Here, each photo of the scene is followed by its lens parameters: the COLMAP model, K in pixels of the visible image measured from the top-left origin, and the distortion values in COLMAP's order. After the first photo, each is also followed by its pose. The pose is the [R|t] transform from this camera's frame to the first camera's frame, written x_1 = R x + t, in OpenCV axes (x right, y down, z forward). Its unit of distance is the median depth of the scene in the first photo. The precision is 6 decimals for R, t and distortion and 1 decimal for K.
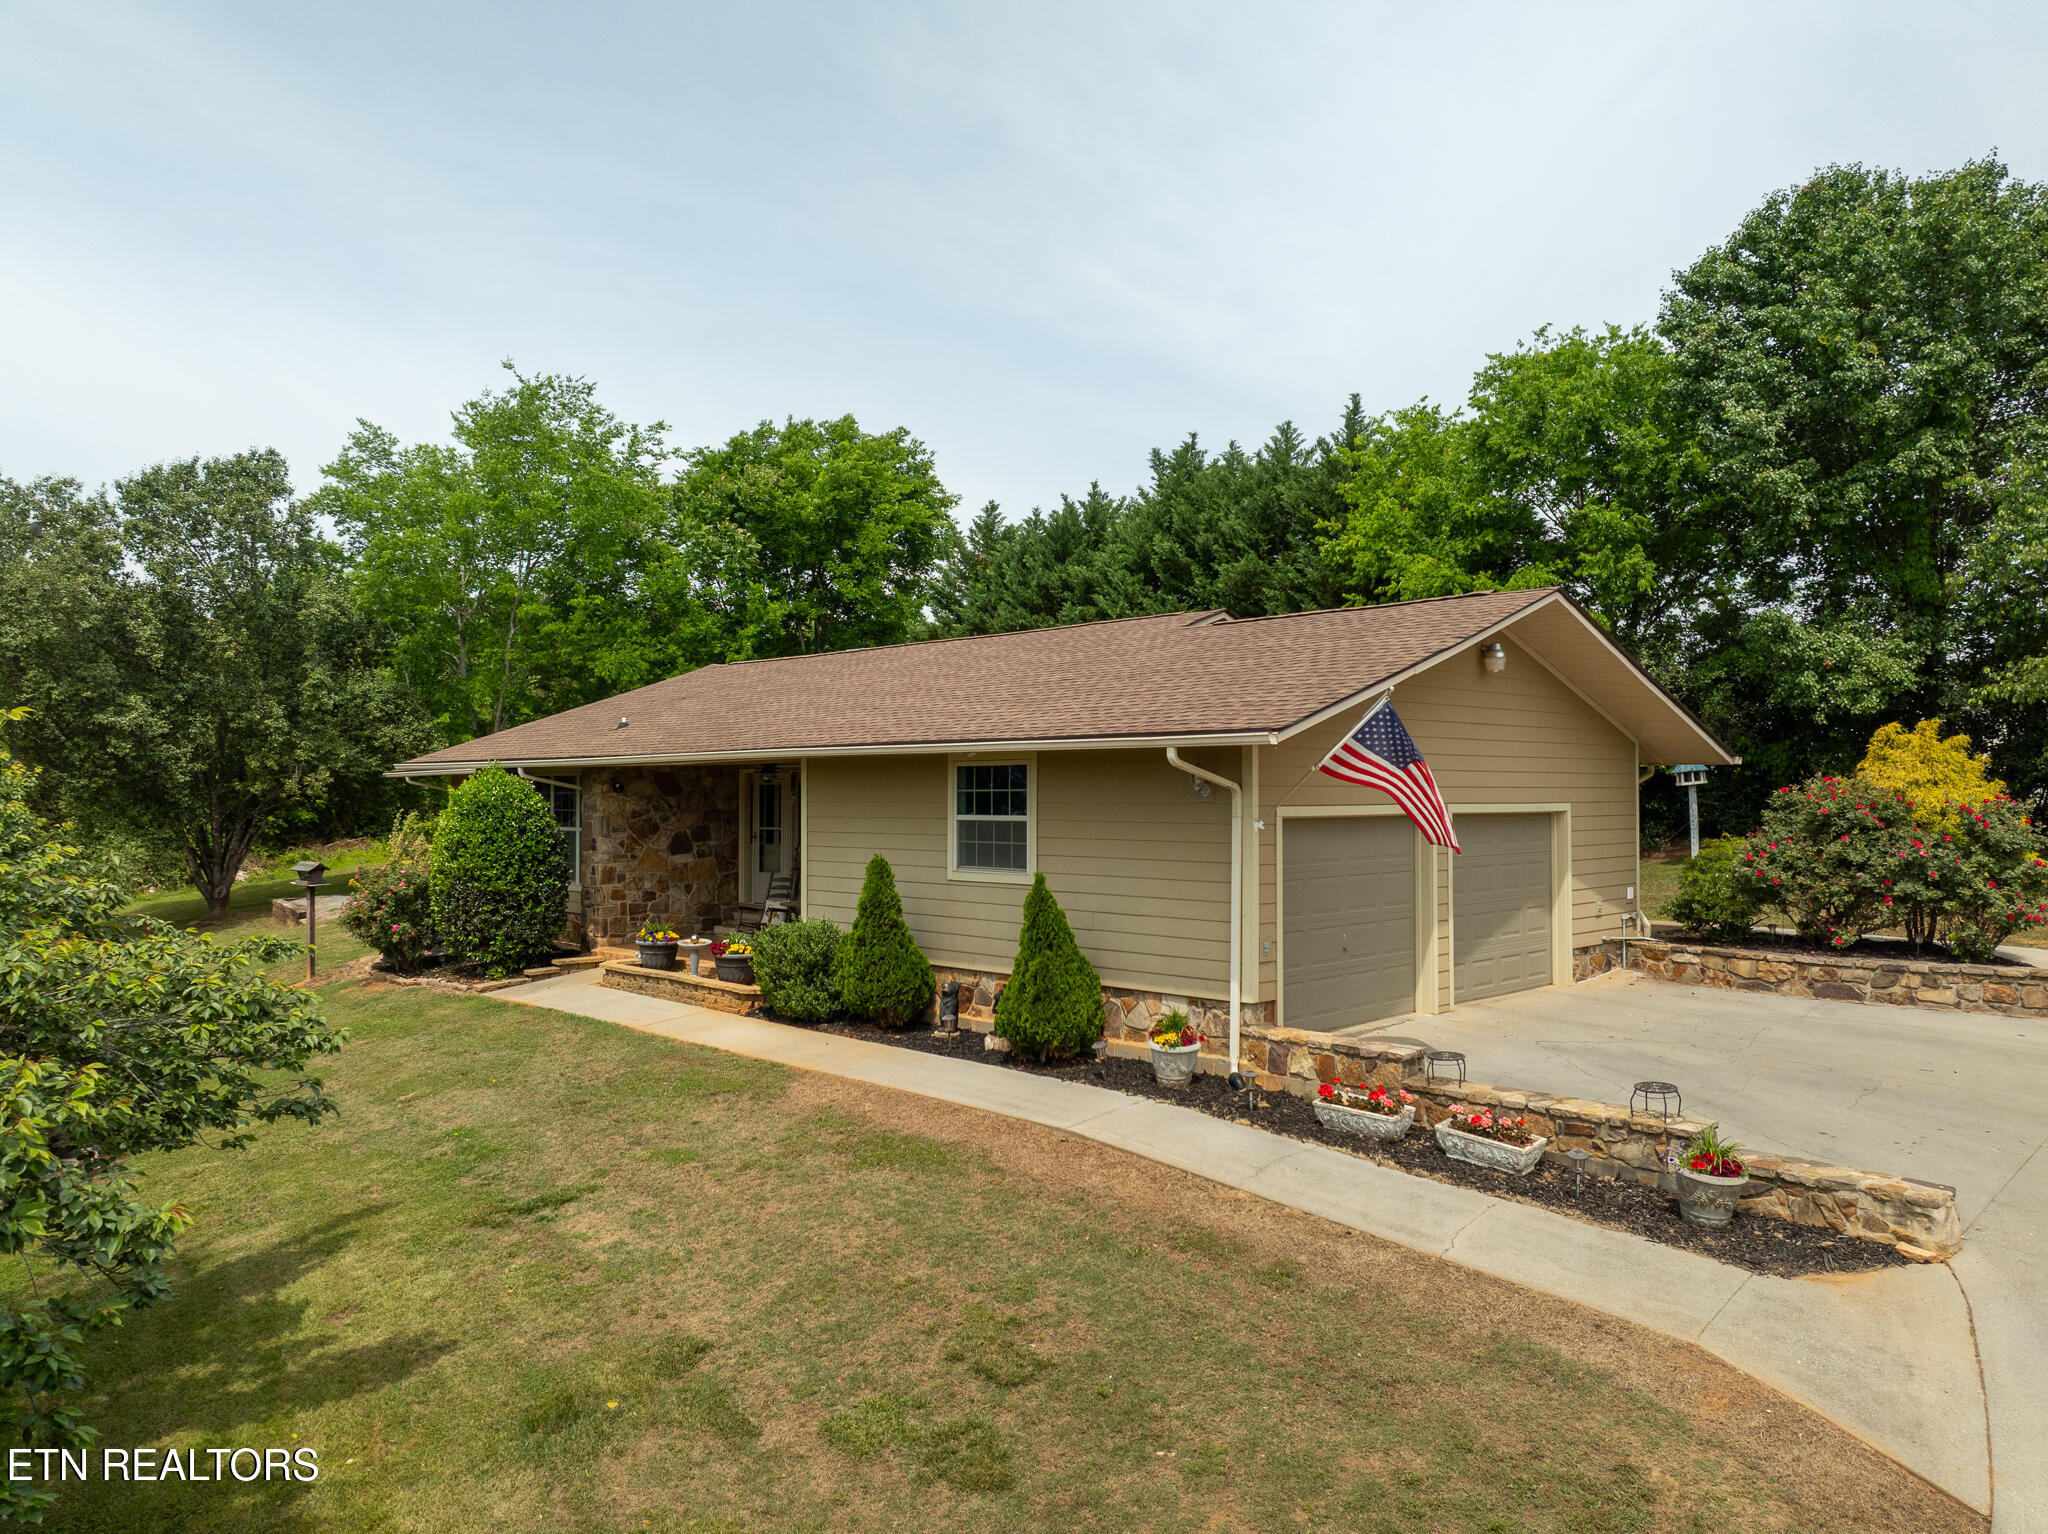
lens RADIAL K [[1460.3, 0, 1024.0], [0, 1460.3, 767.0], [0, 0, 1]] dist [-0.046192, 0.004584]
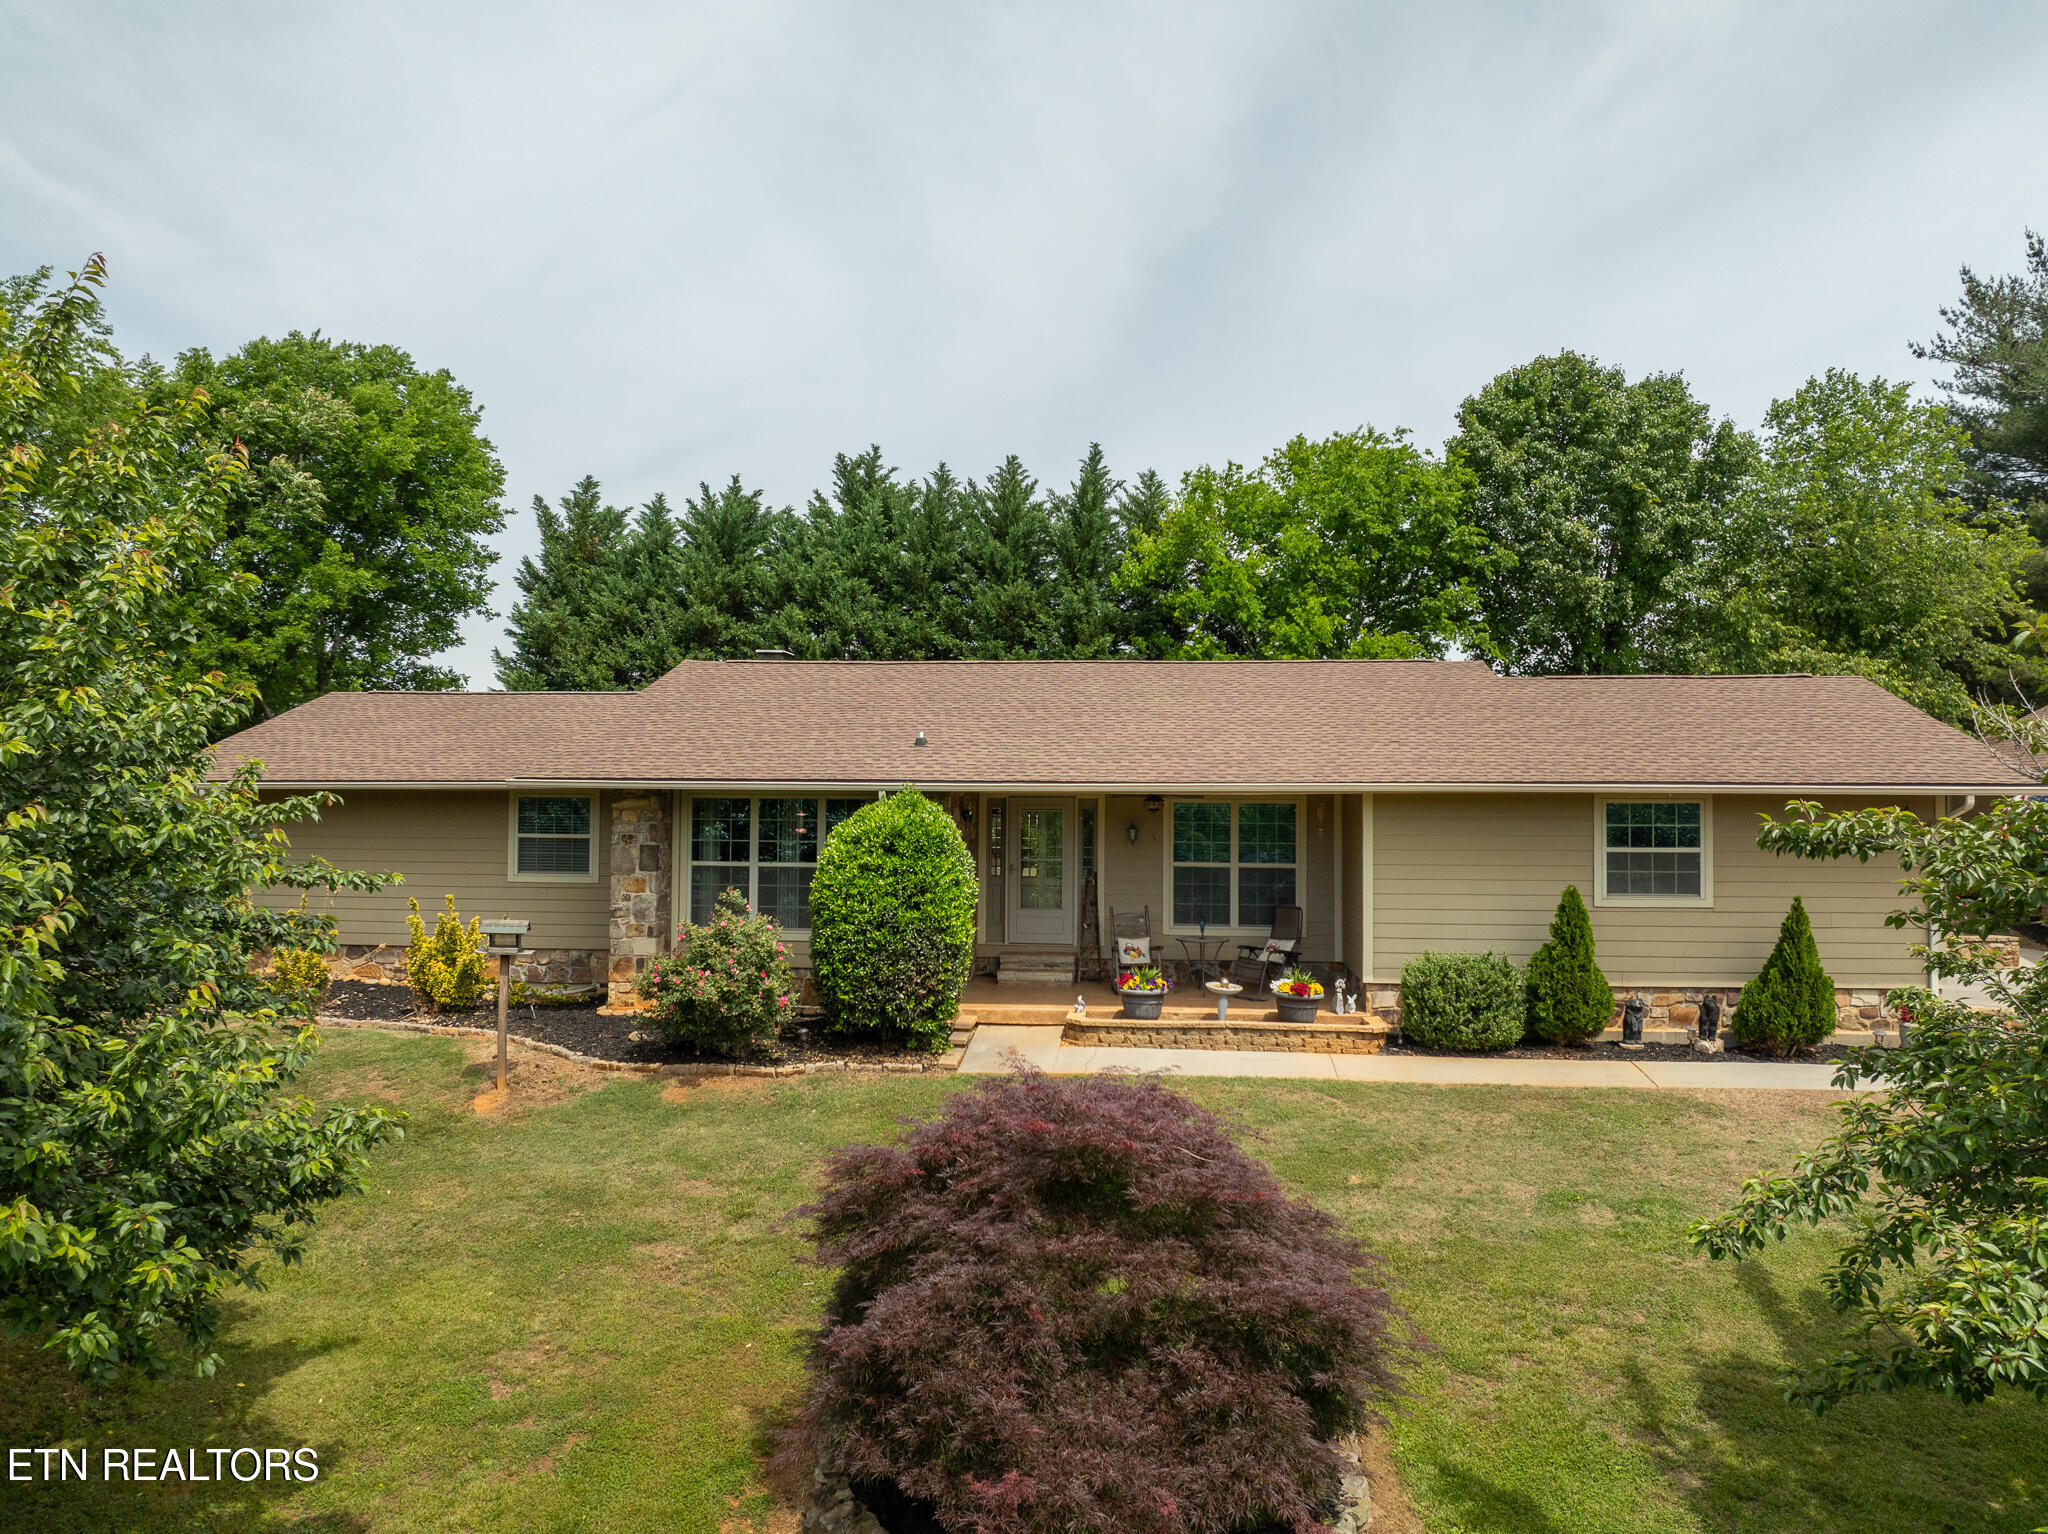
lens RADIAL K [[1413.8, 0, 1094.4], [0, 1413.8, 764.2], [0, 0, 1]] dist [0.019627, 0.000679]
pose [[0.750684, 0.012365, 0.660545, -1.050646], [-0.011266, 0.999919, -0.005914, -0.019981], [-0.660565, -0.003002, 0.750763, 0.449847]]
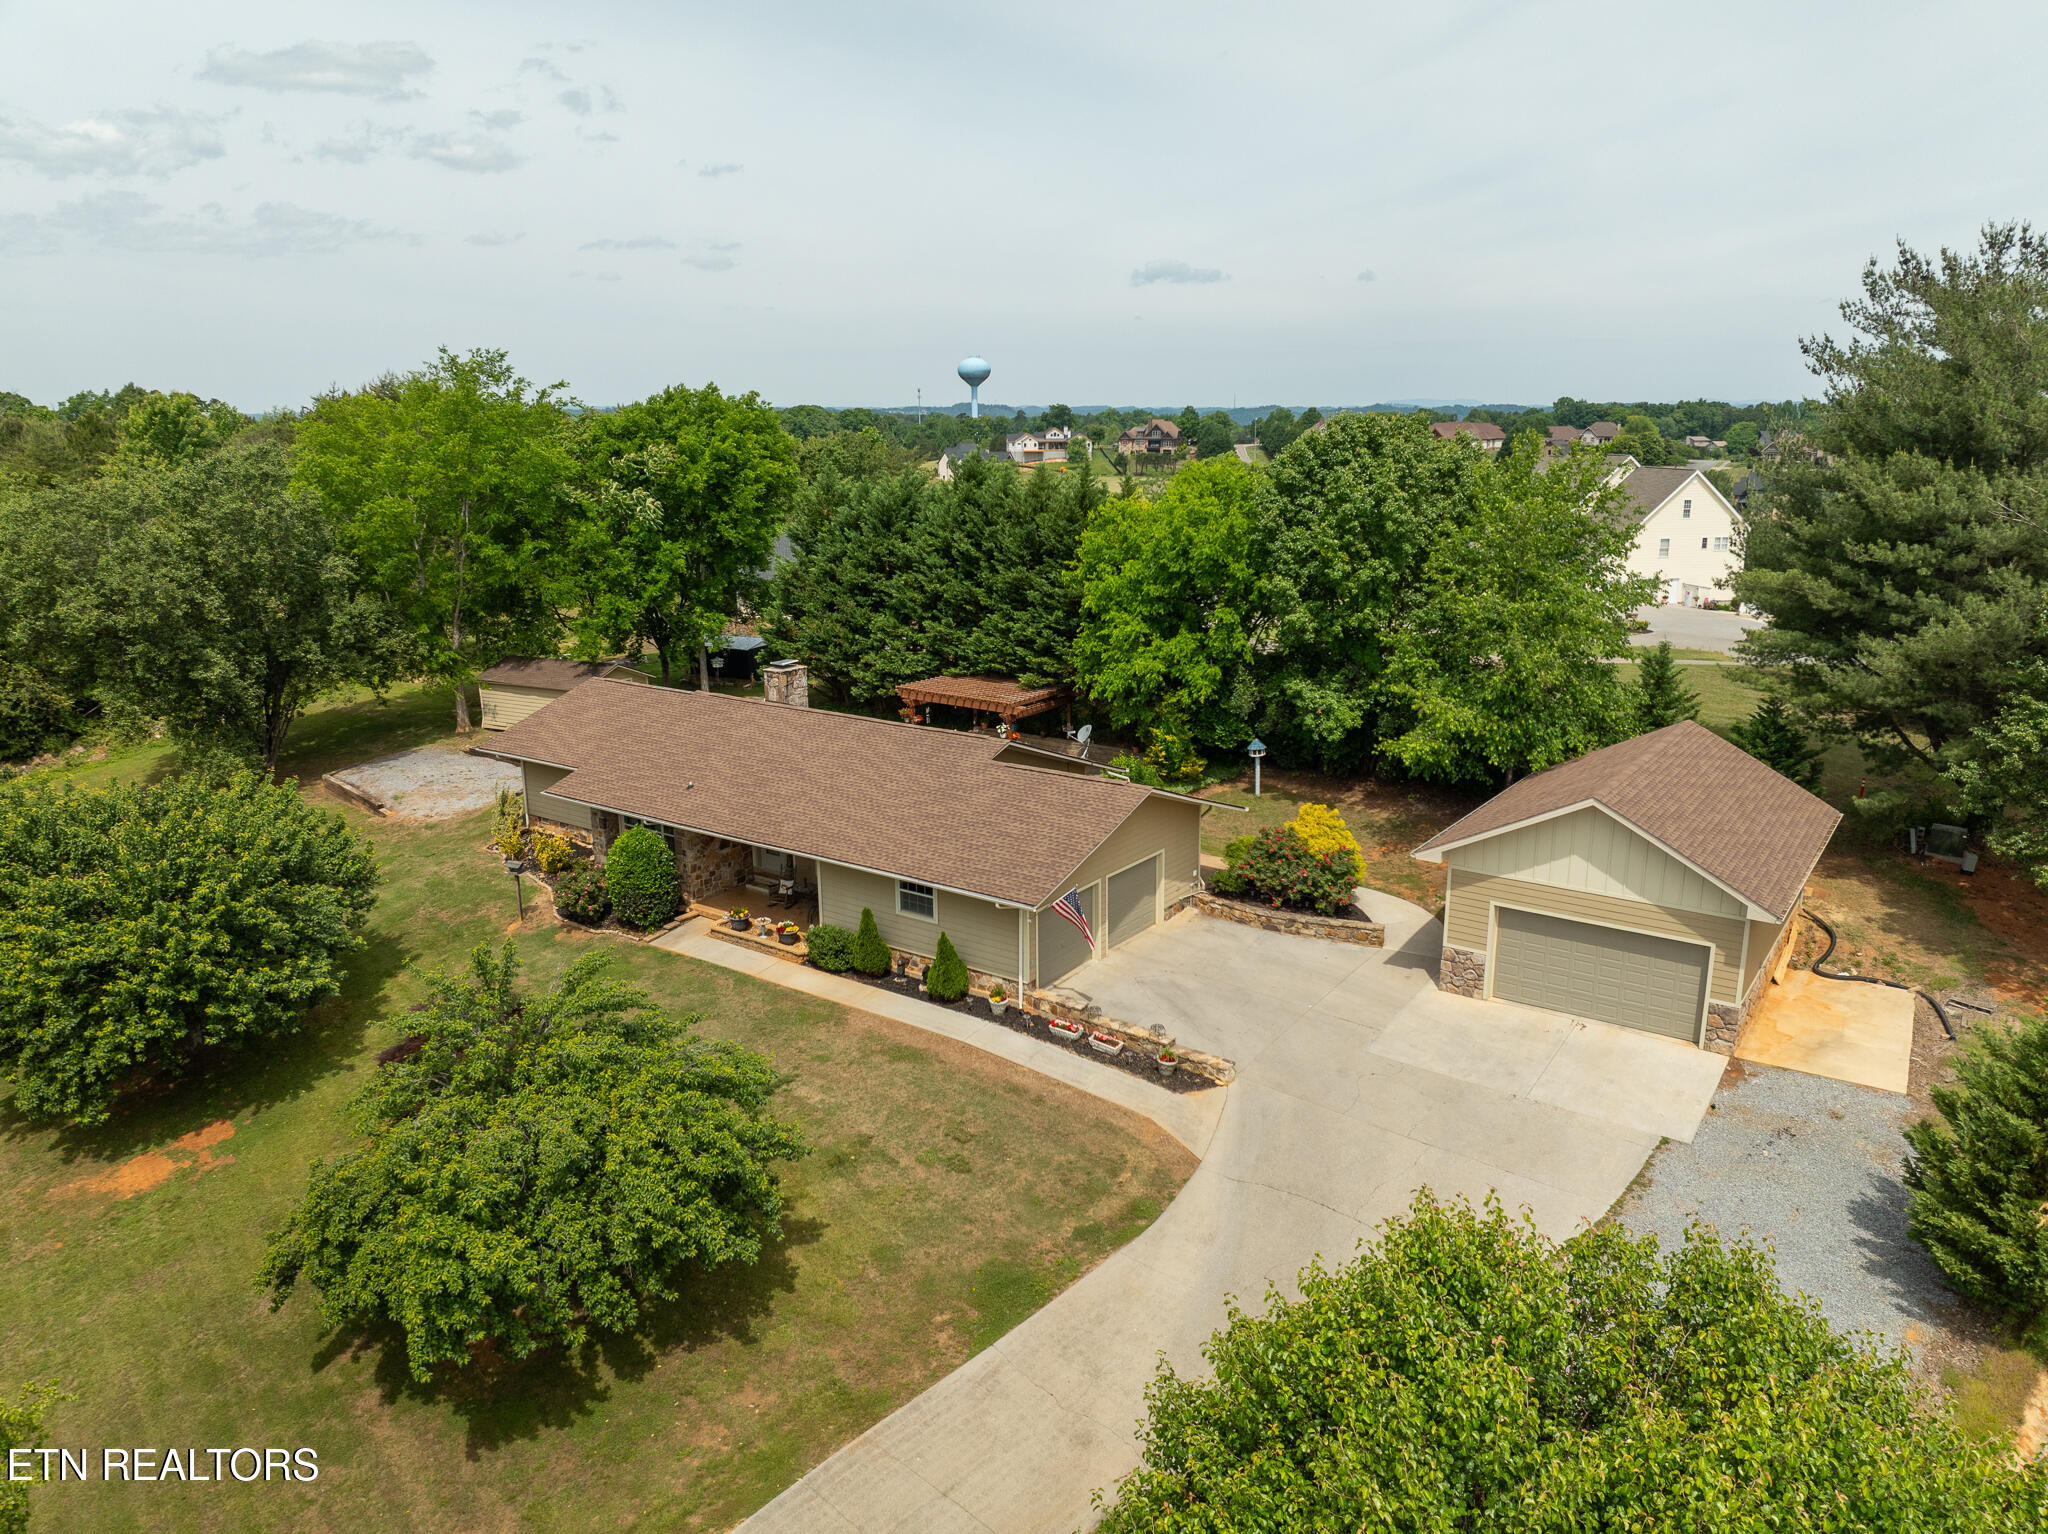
lens RADIAL K [[1460.3, 0, 1024.0], [0, 1460.3, 767.0], [0, 0, 1]] dist [-0.046192, 0.004584]
pose [[0.986249, -0.050035, 0.157512, -0.207383], [0.007402, 0.965485, 0.260352, -0.758665], [-0.165102, -0.255606, 0.952579, -1.197799]]
